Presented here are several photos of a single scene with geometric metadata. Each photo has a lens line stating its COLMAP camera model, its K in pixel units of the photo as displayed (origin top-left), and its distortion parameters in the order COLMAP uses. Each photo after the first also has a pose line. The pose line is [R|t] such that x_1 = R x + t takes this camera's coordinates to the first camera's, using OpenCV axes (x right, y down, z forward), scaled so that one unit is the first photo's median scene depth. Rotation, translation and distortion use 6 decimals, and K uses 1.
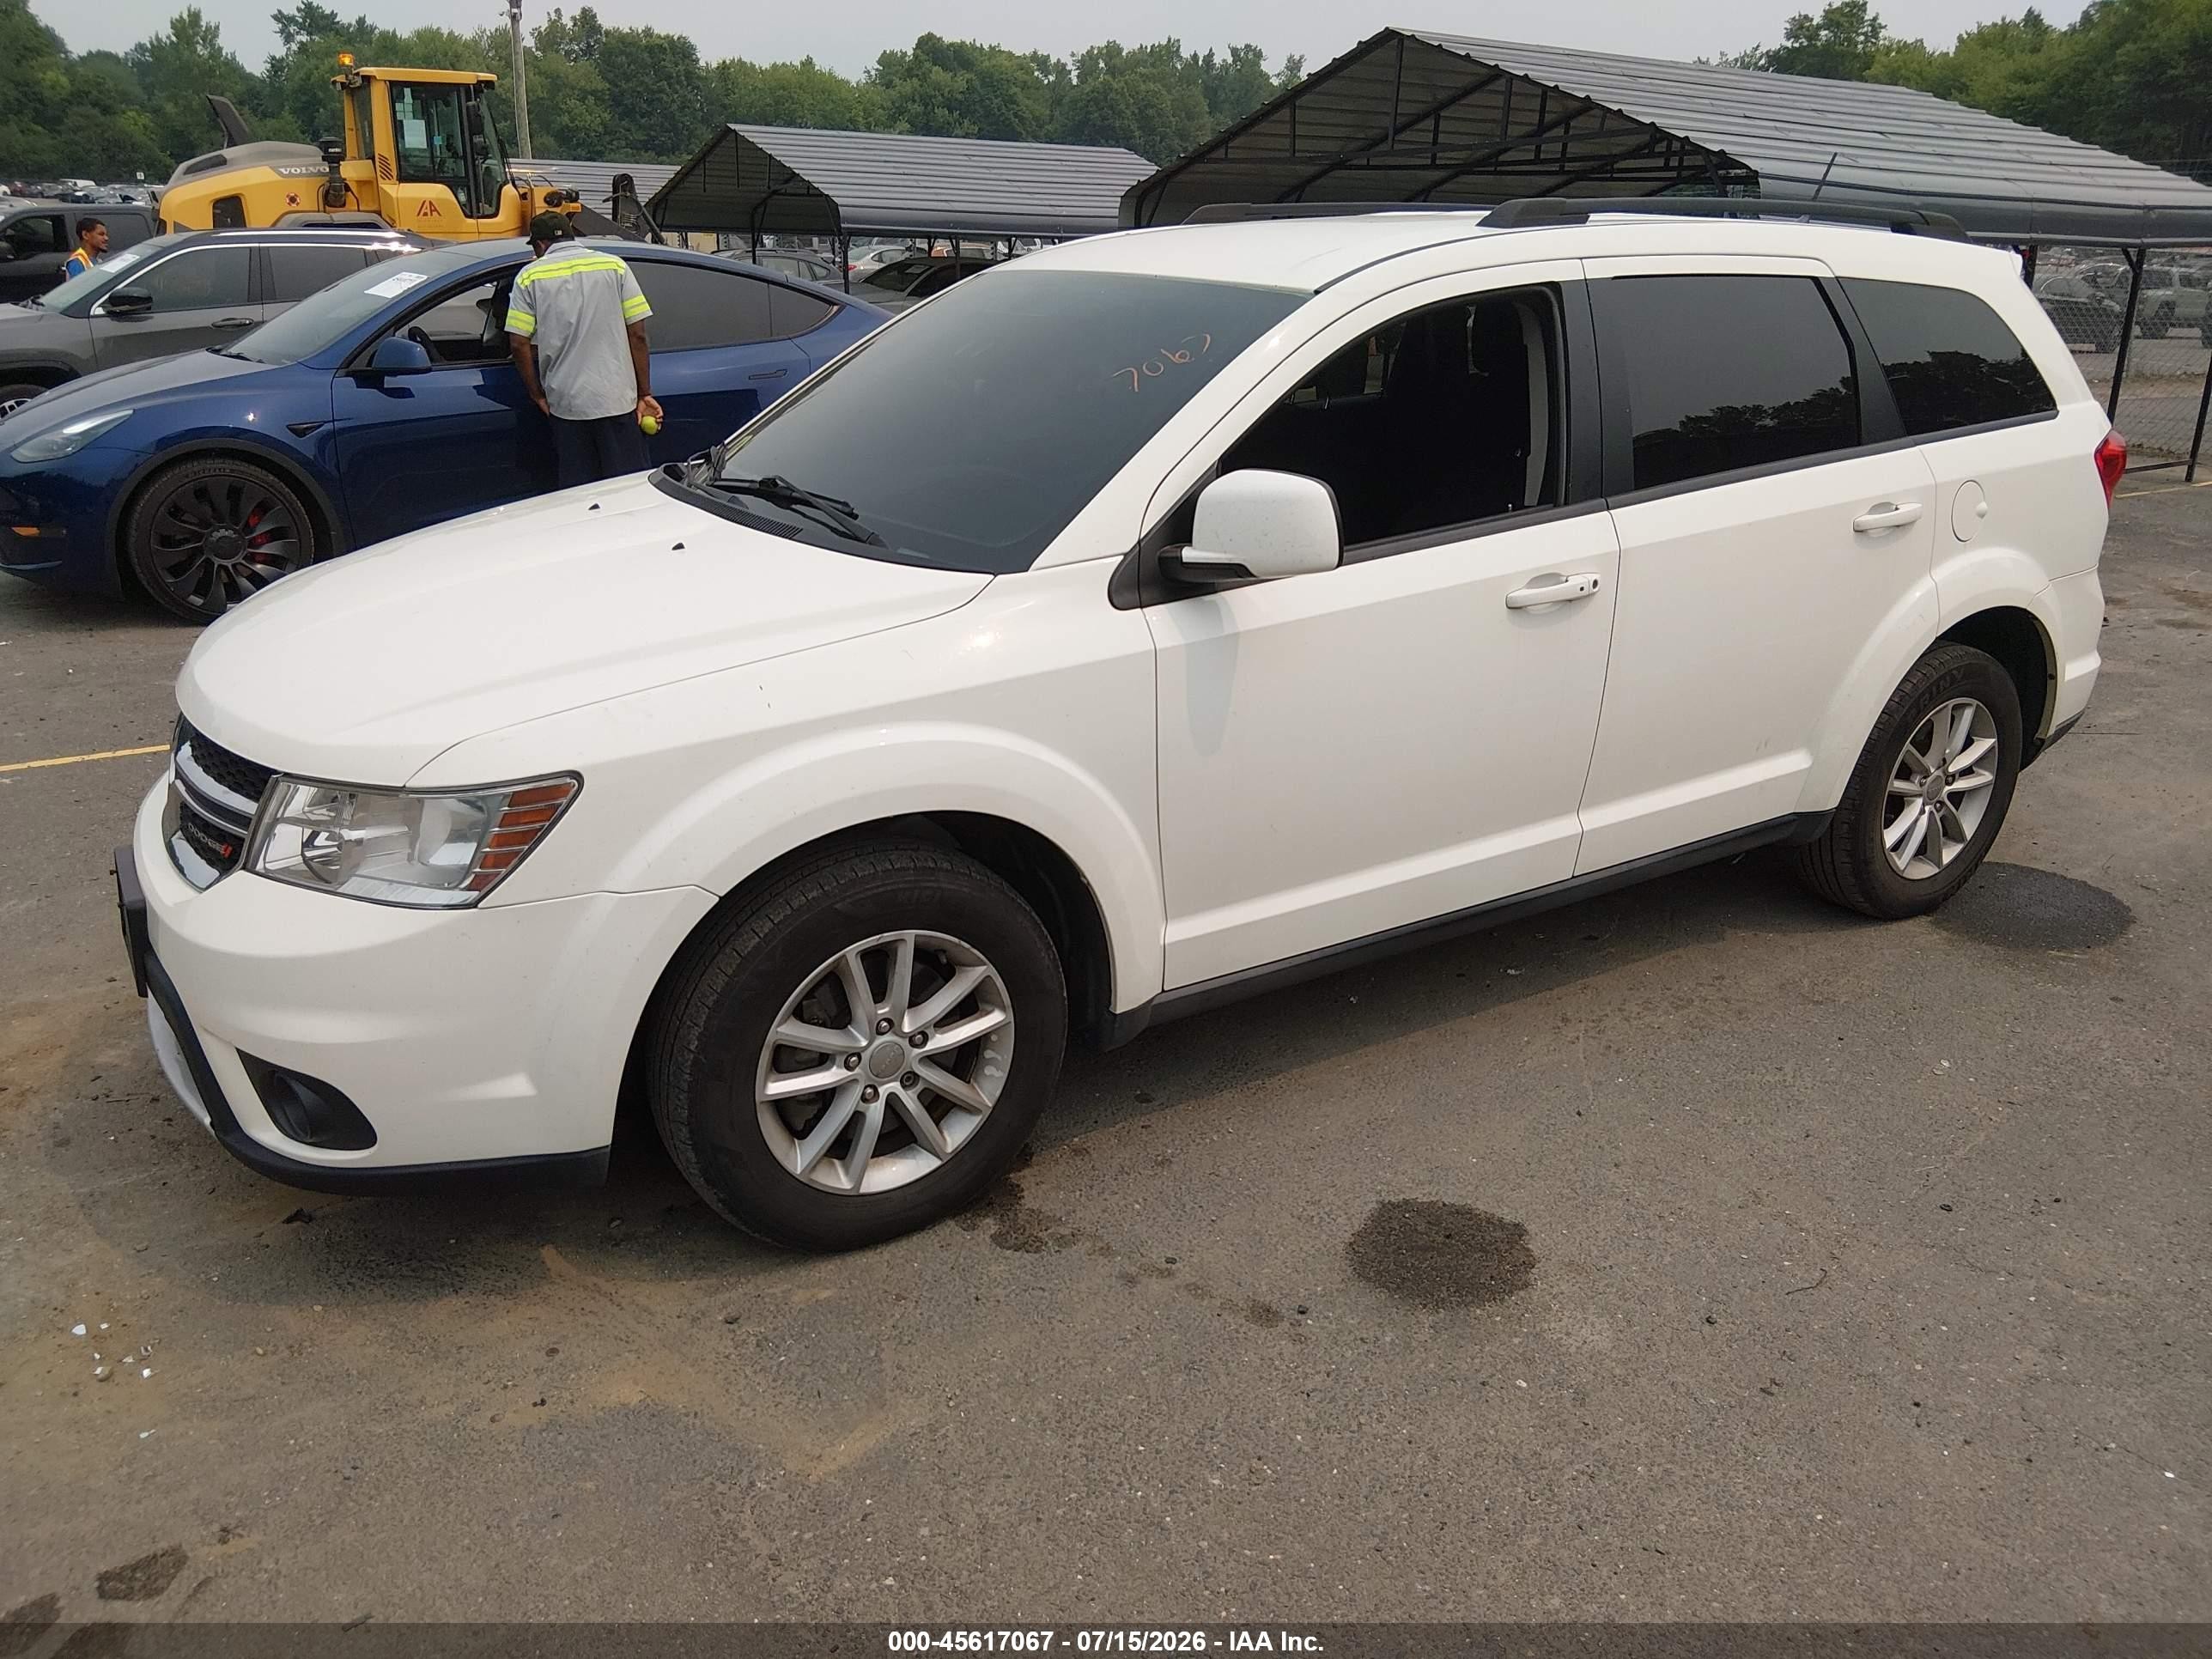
lens RADIAL K [[1678.4, 0, 1124.4], [0, 1678.4, 847.3], [0, 0, 1]] dist [0.068421, -0.115110]
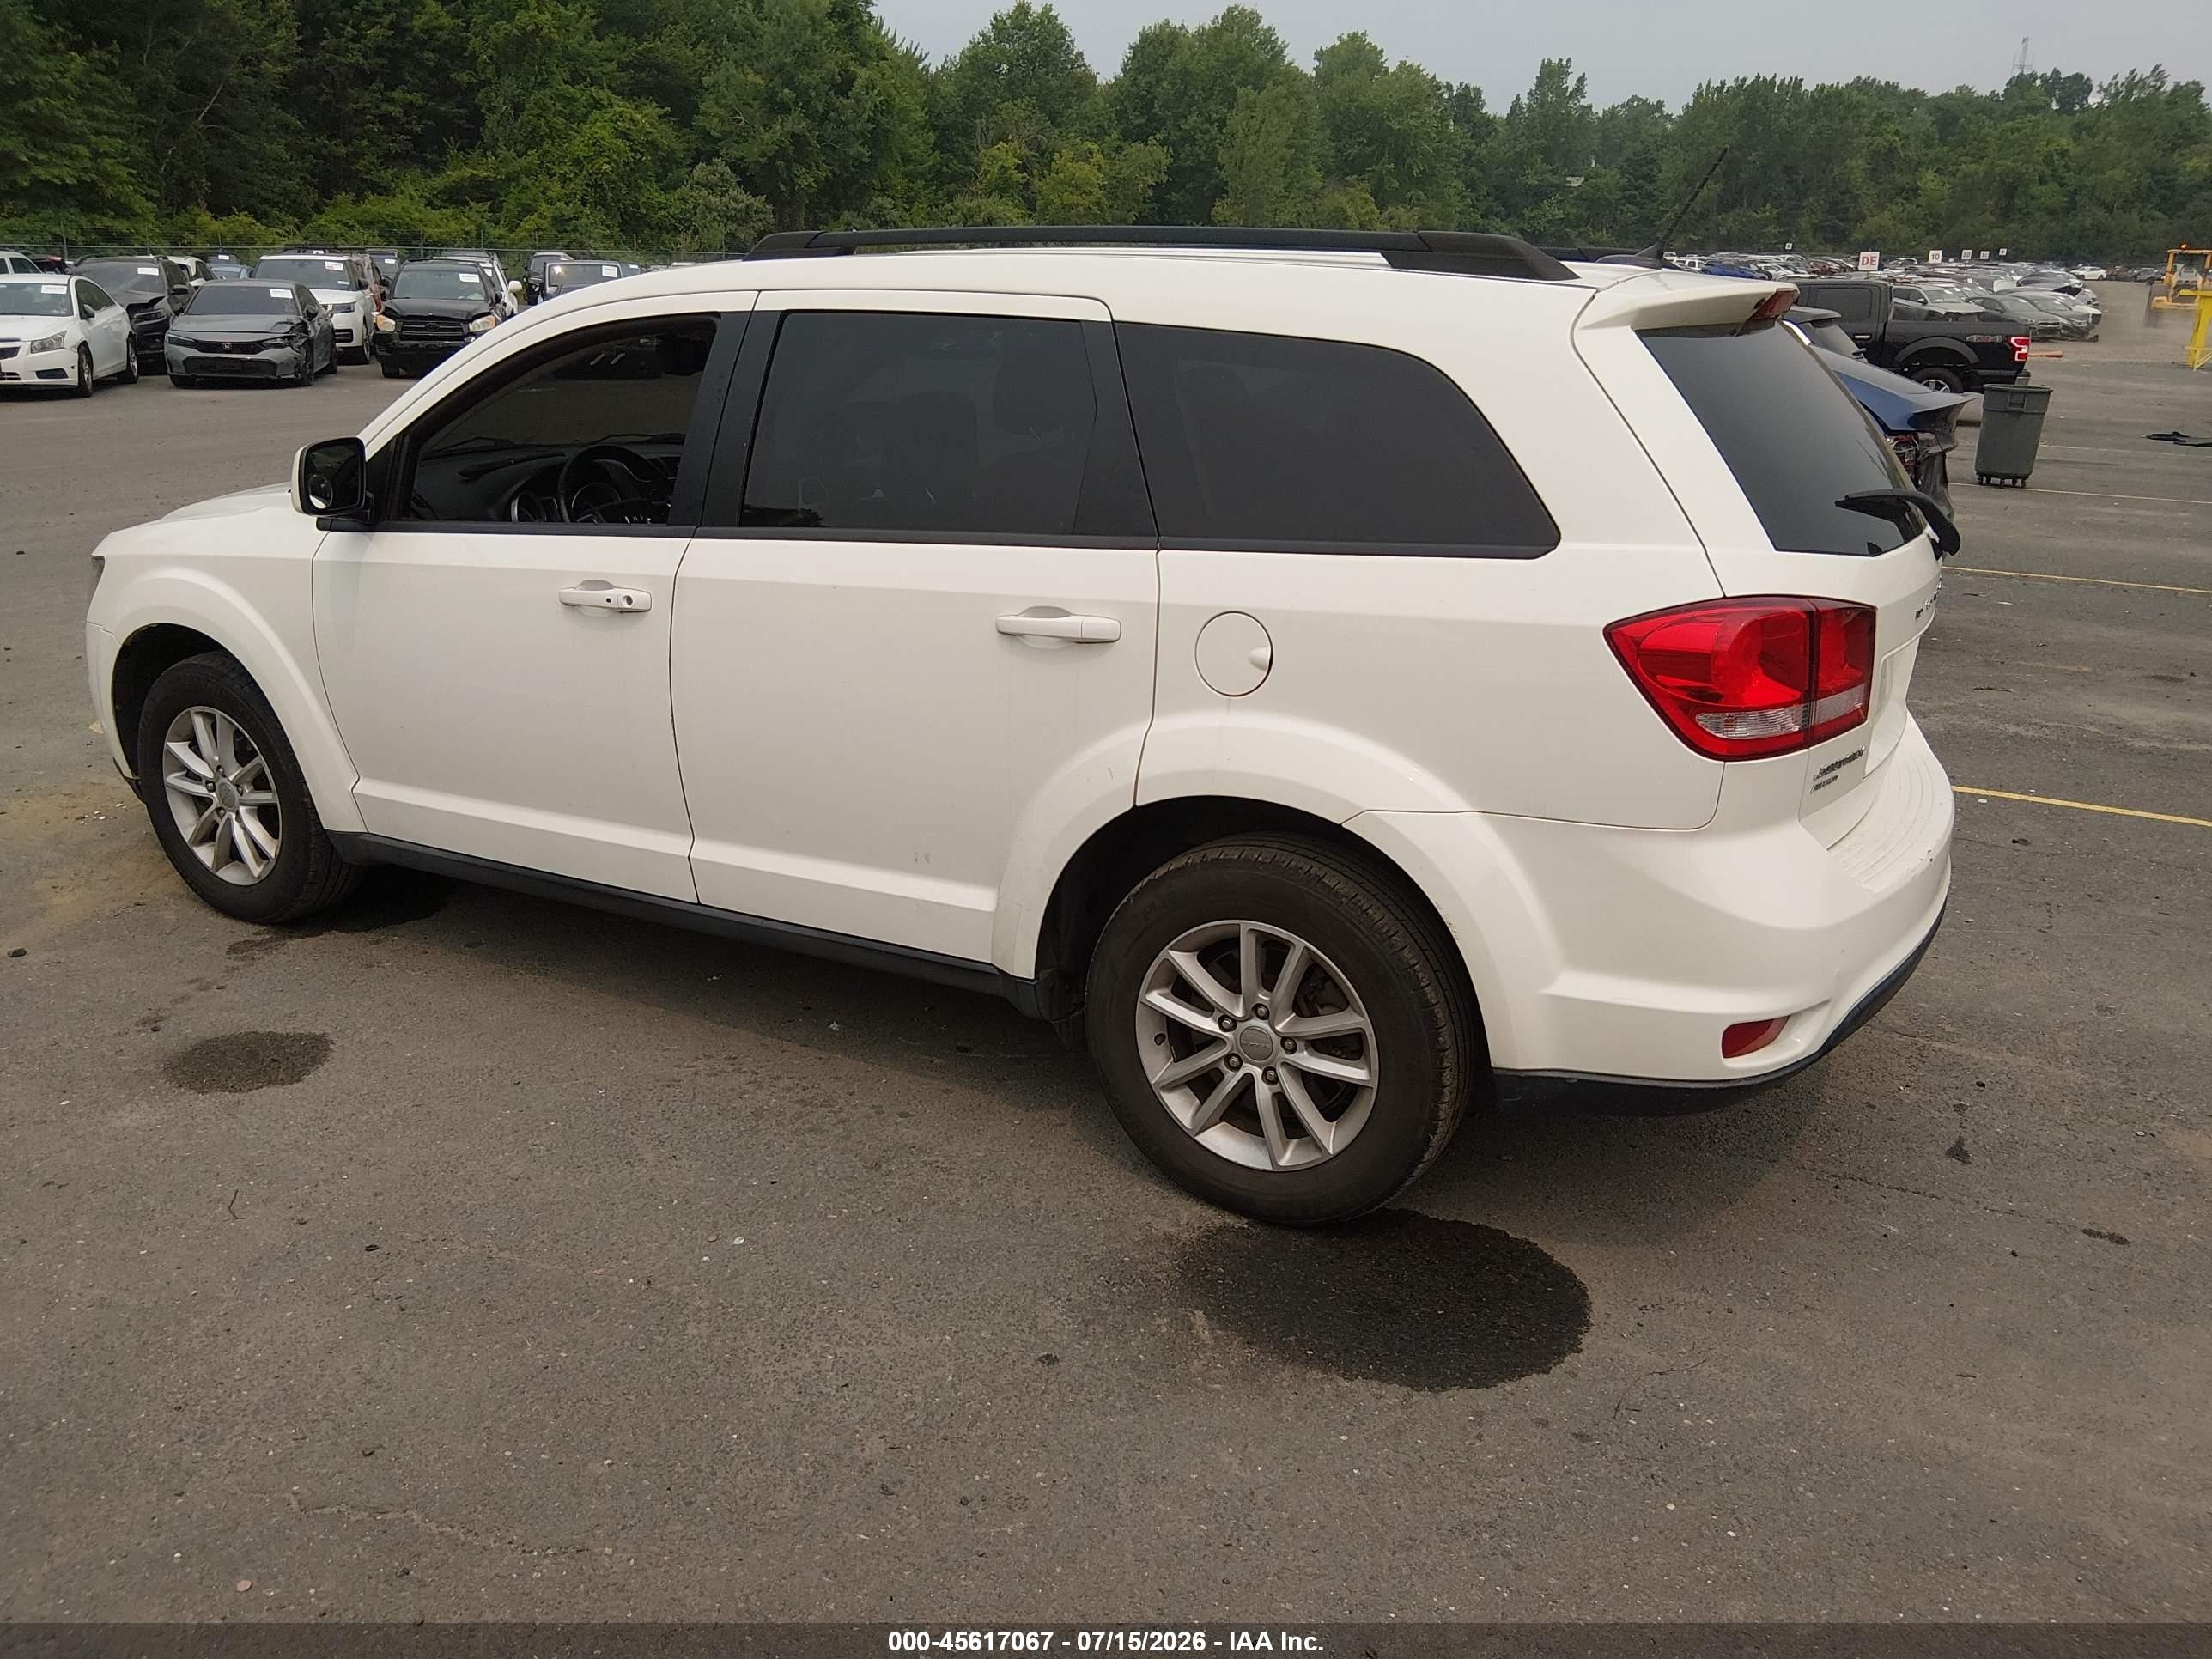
lens RADIAL K [[1678.4, 0, 1124.4], [0, 1678.4, 847.3], [0, 0, 1]] dist [0.068421, -0.115110]
pose [[0.474064, 0.272995, -0.837100, 1.348219], [-0.310364, 0.941509, 0.131281, -0.247860], [0.823977, 0.197570, 0.531063, 0.747254]]
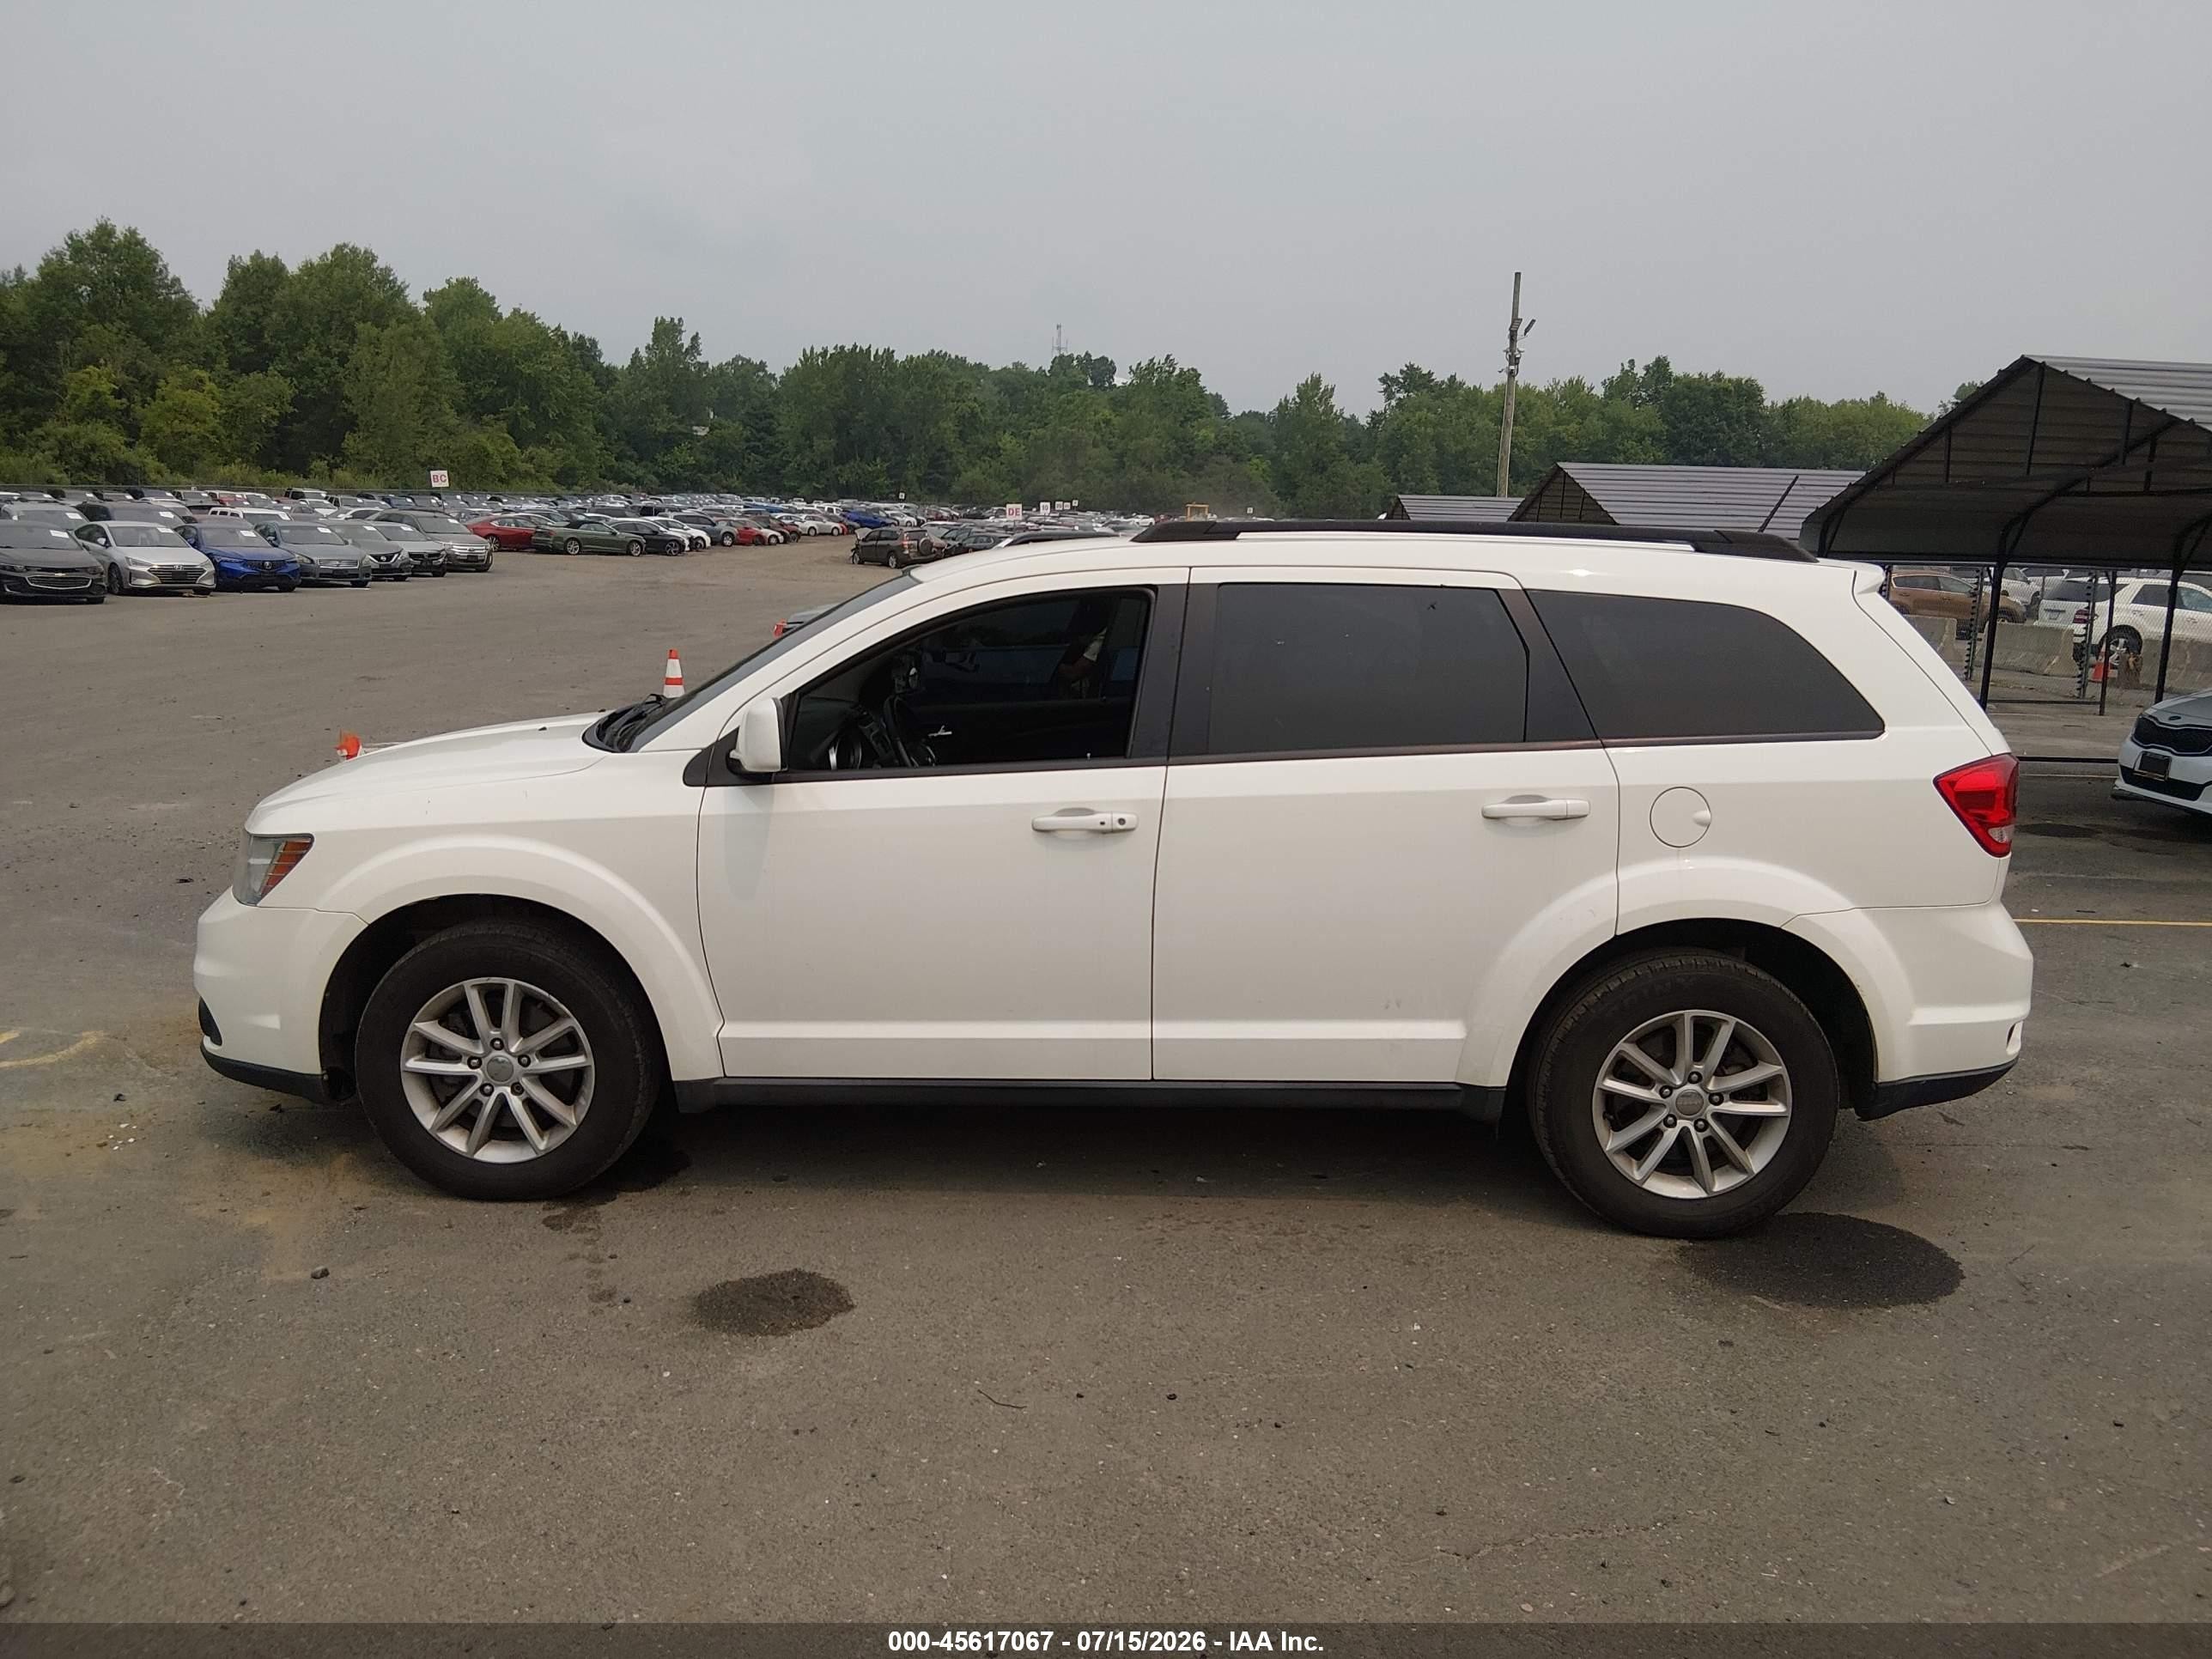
lens RADIAL K [[1679.6, 0, 1097.2], [0, 1679.6, 835.3], [0, 0, 1]] dist [0.107346, -0.175312]
pose [[0.832931, 0.101941, -0.543907, 0.936649], [-0.201552, 0.971260, -0.126616, 0.009684], [0.515367, 0.215088, 0.829538, -0.005399]]
